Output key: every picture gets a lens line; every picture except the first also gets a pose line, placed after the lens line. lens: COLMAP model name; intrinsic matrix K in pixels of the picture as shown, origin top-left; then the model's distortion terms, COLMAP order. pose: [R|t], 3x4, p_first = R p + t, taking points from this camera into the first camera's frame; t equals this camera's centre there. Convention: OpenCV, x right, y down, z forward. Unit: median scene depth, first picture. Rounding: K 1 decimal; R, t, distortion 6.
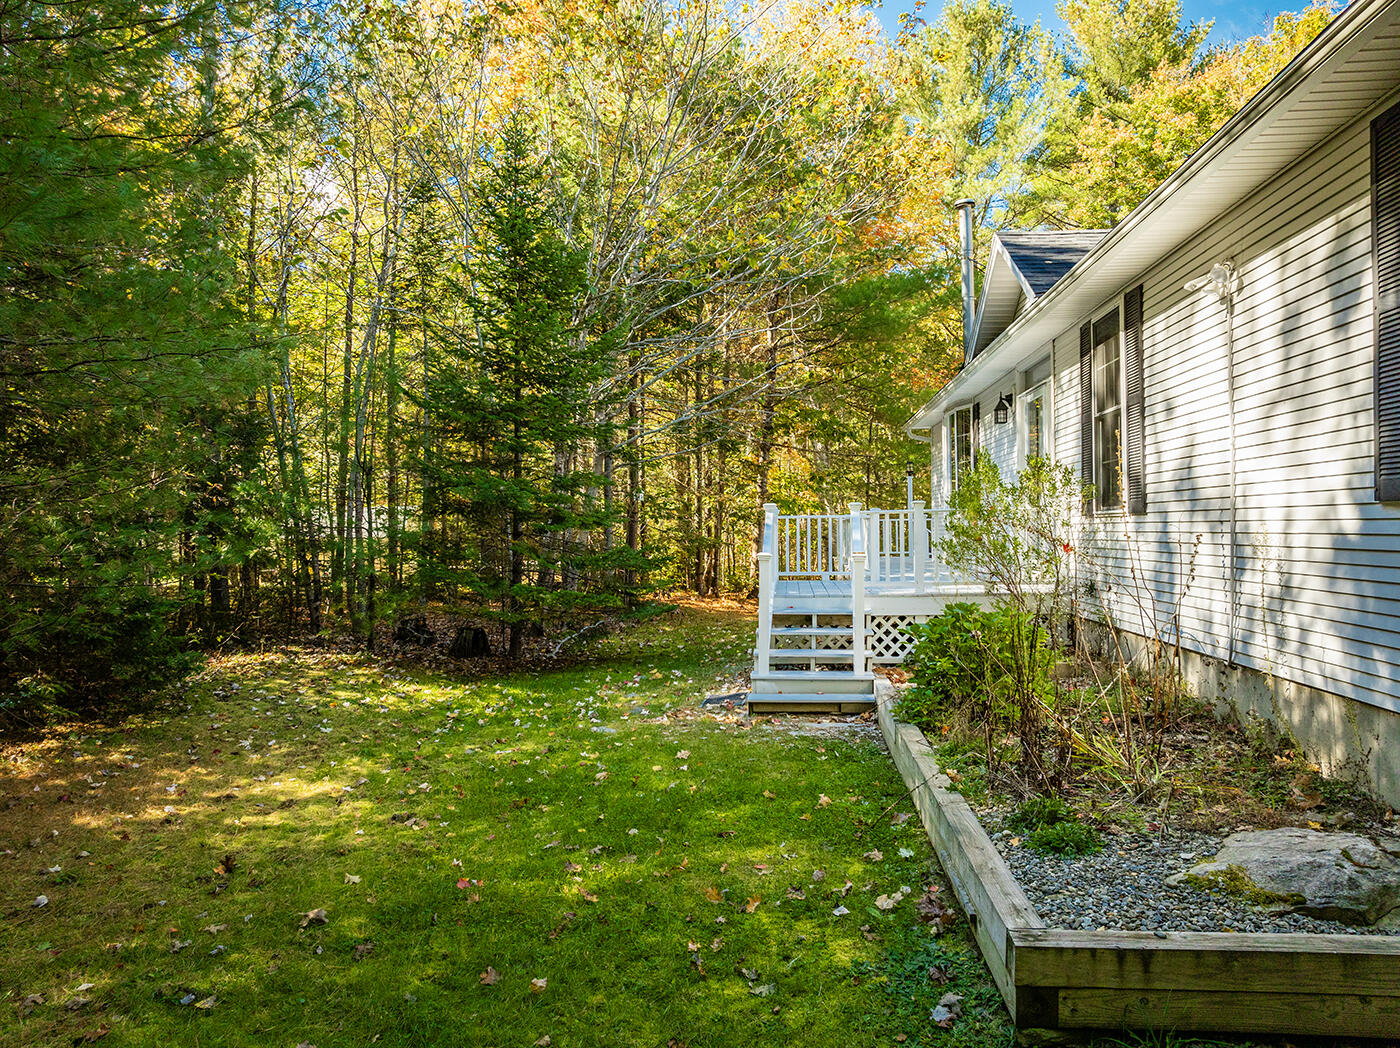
lens RADIAL K [[996.4, 0, 707.6], [0, 996.4, 523.0], [0, 0, 1]] dist [-0.035423, 0.007101]
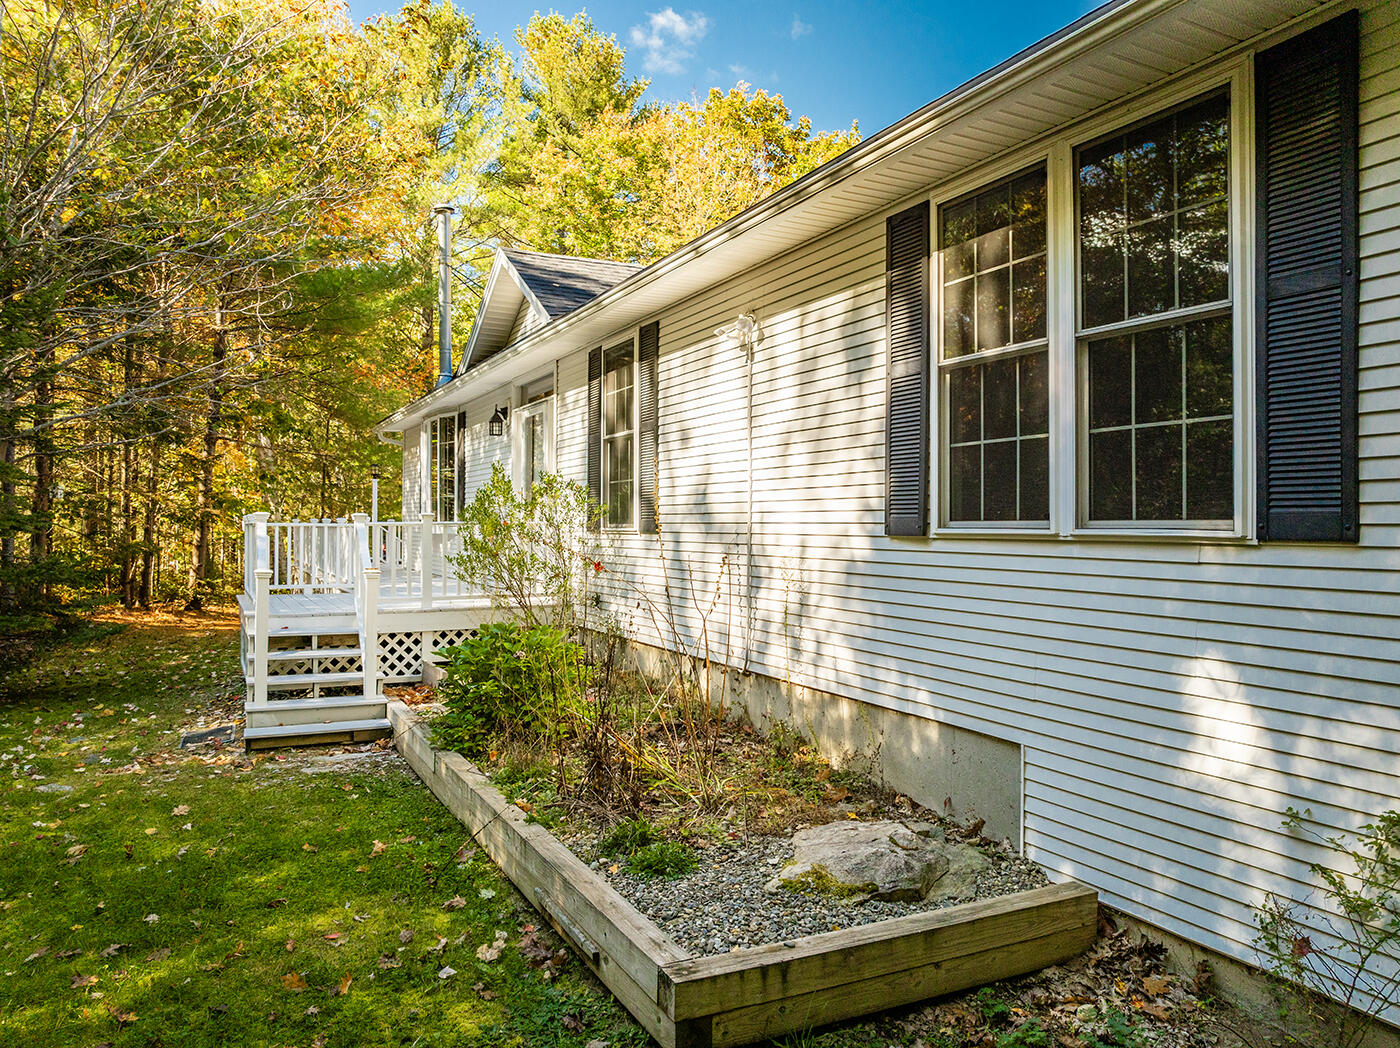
lens RADIAL K [[996.4, 0, 707.6], [0, 996.4, 523.0], [0, 0, 1]] dist [-0.035423, 0.007101]
pose [[0.861172, 0.013477, 0.508134, -0.087899], [-0.011810, 0.999909, -0.006506, -0.019385], [-0.508176, -0.000398, 0.861253, 0.048928]]
